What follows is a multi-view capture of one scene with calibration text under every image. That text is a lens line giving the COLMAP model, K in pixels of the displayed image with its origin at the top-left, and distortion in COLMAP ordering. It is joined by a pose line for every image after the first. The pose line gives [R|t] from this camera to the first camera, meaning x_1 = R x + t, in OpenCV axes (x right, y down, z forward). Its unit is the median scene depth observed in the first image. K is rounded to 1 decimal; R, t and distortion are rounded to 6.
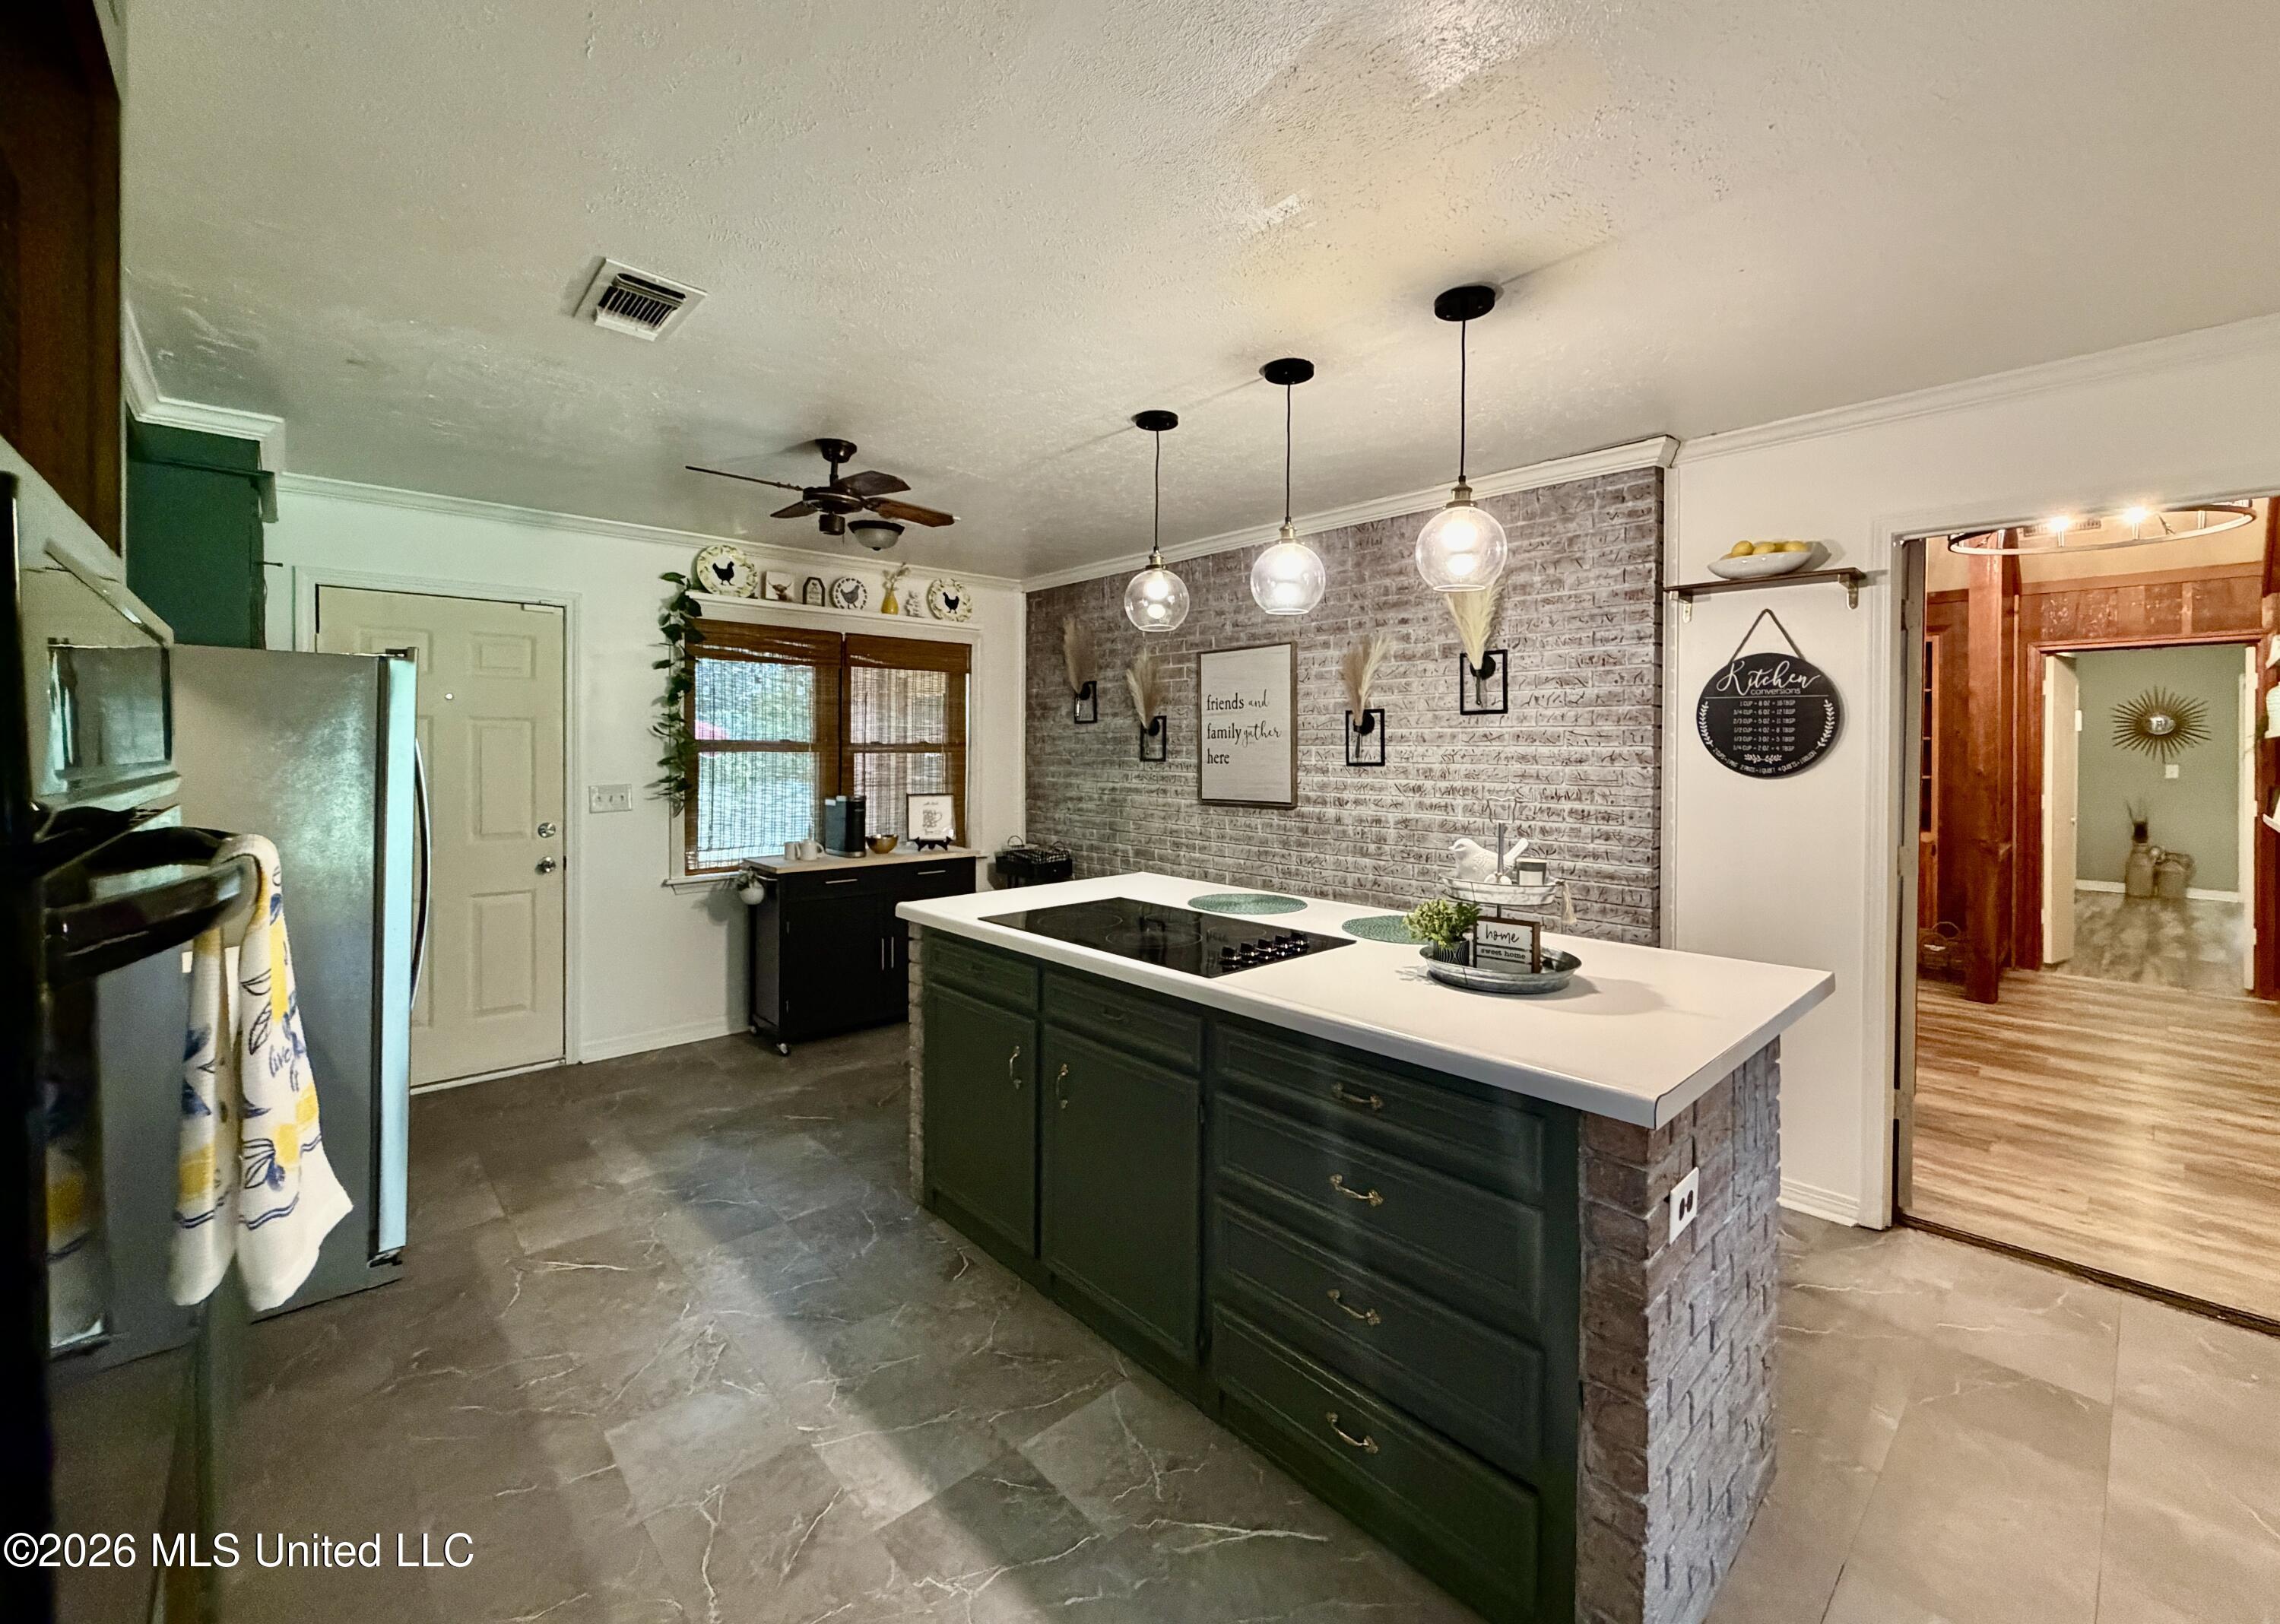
lens RADIAL K [[927.1, 0, 1191.2], [0, 927.1, 757.0], [0, 0, 1]] dist [0.000531, 0.000011]
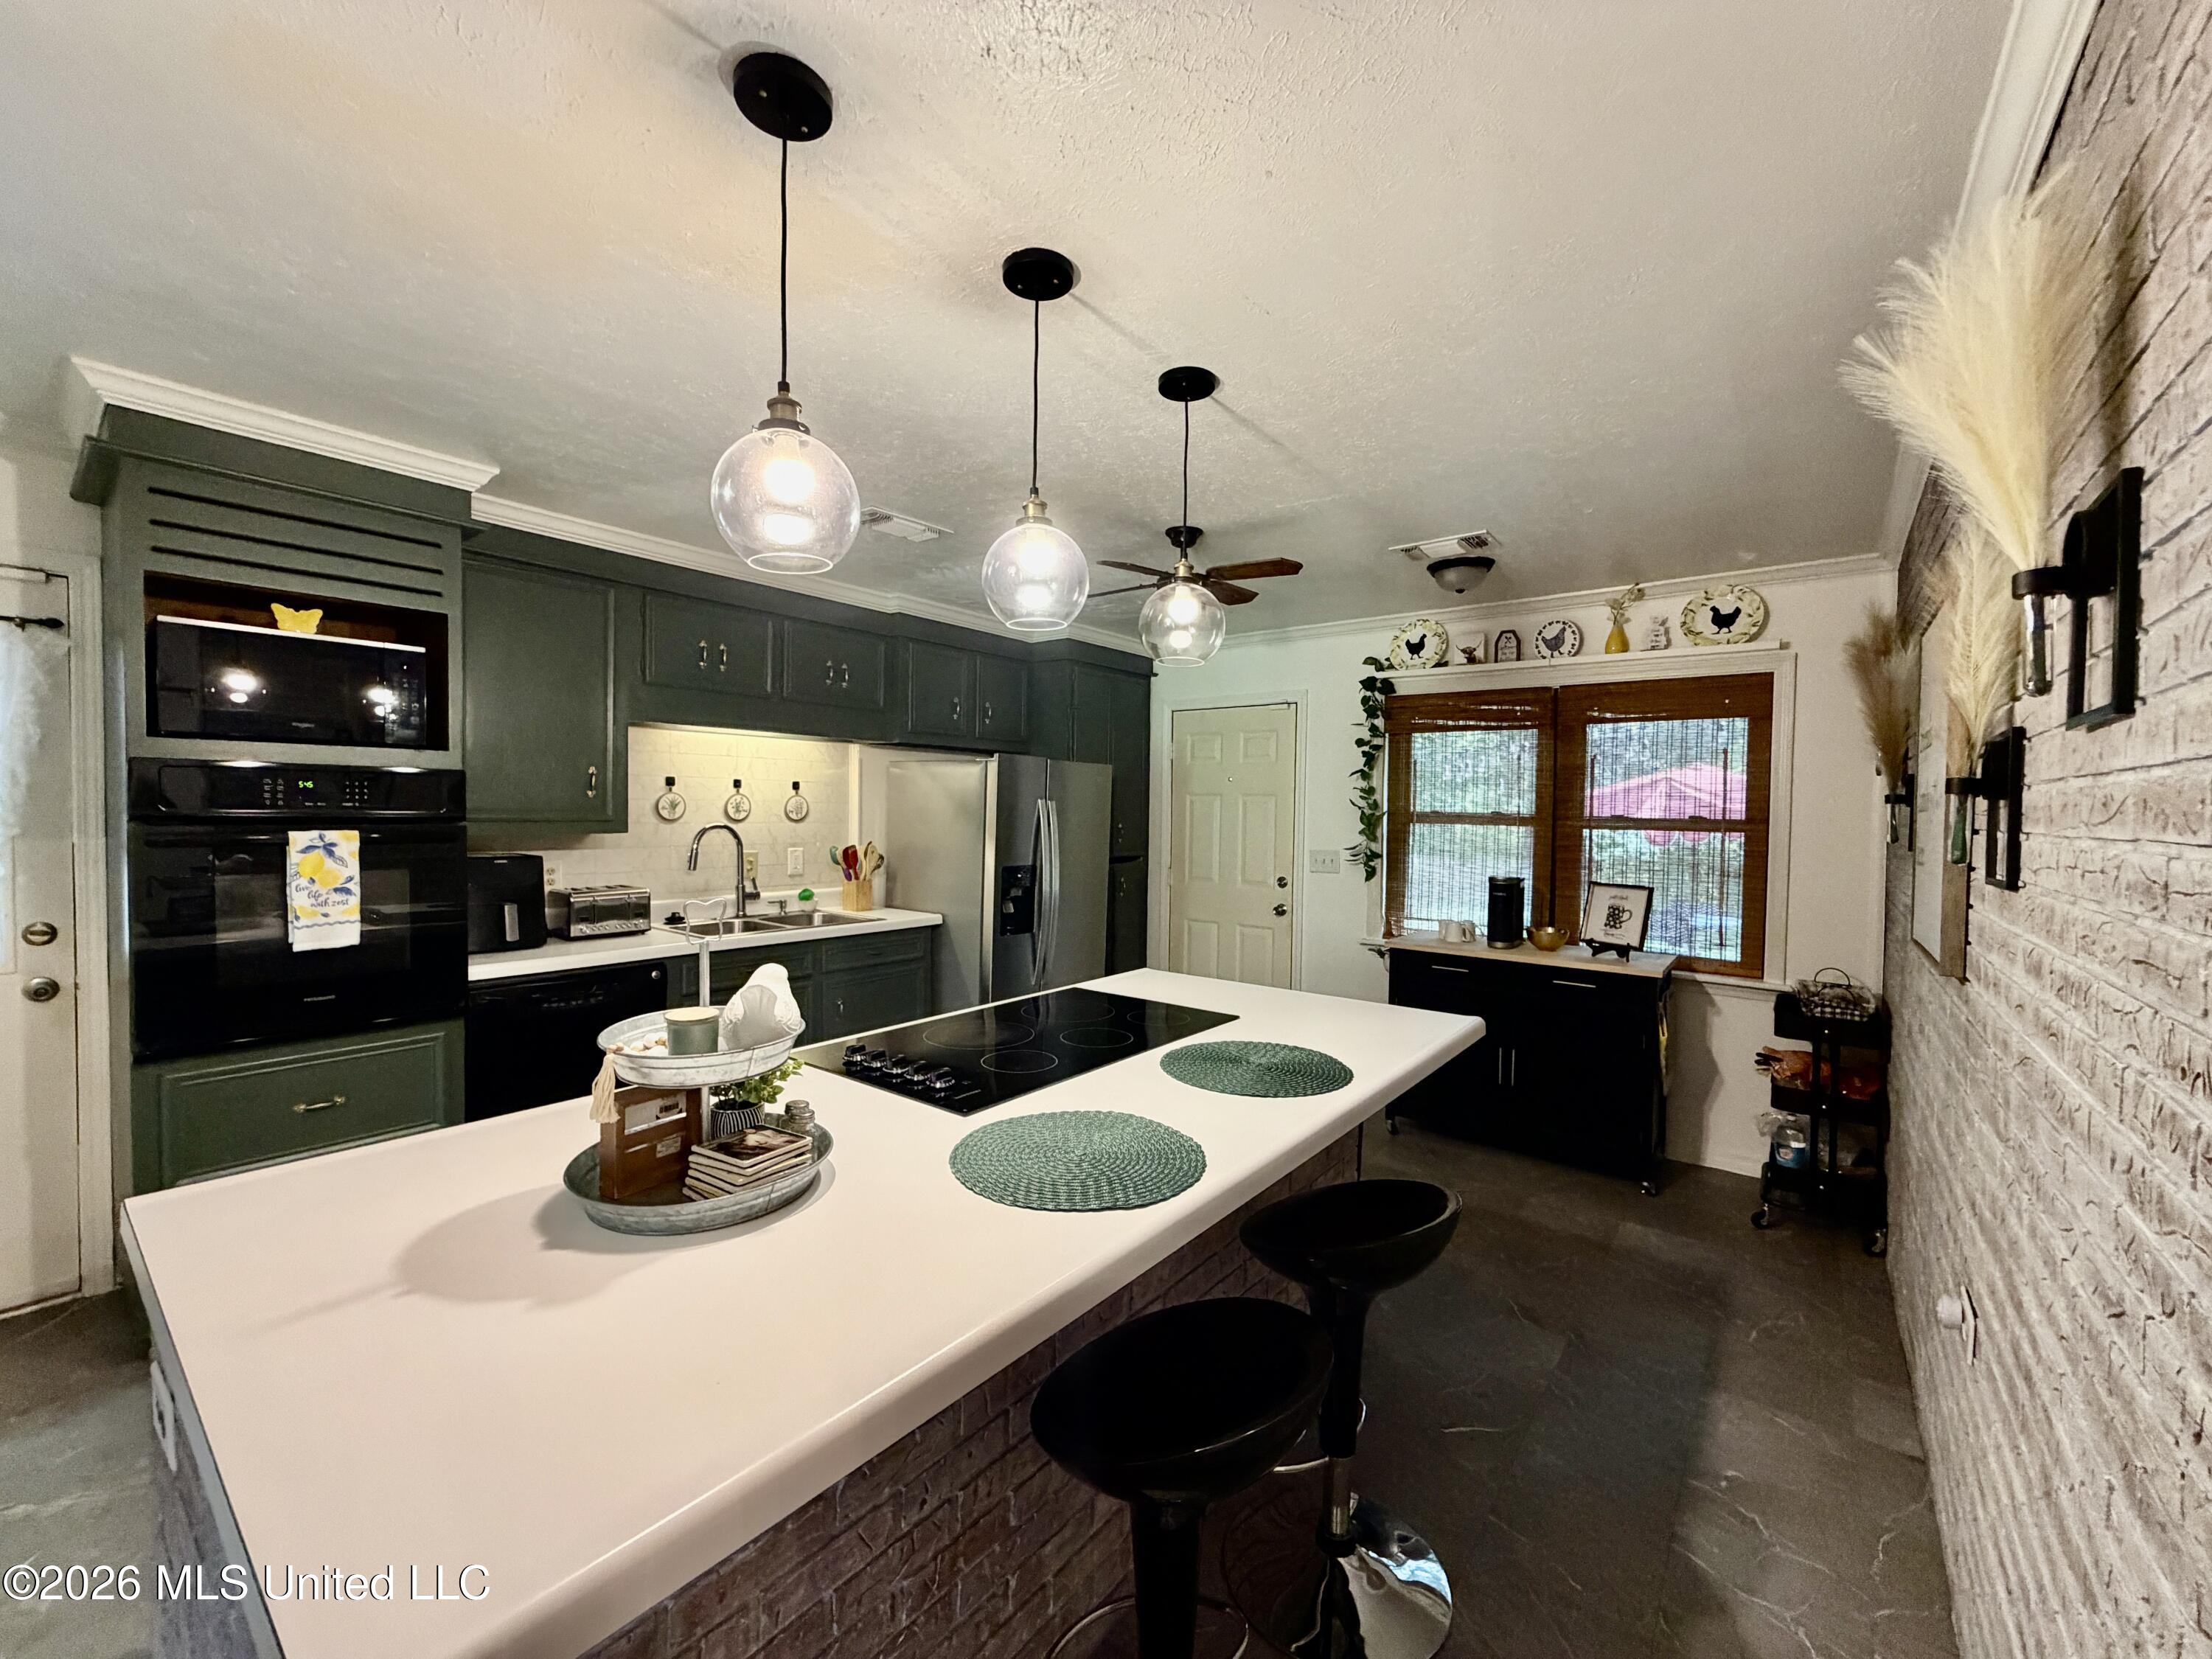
lens RADIAL K [[895.9, 0, 1099.6], [0, 895.9, 827.8], [0, 0, 1]] dist [-0.000659, -0.000150]
pose [[0.128415, 0.023148, -0.991450, 0.412988], [-0.025637, 0.999471, 0.020015, -0.010817], [0.991389, 0.022848, 0.128941, 0.514003]]
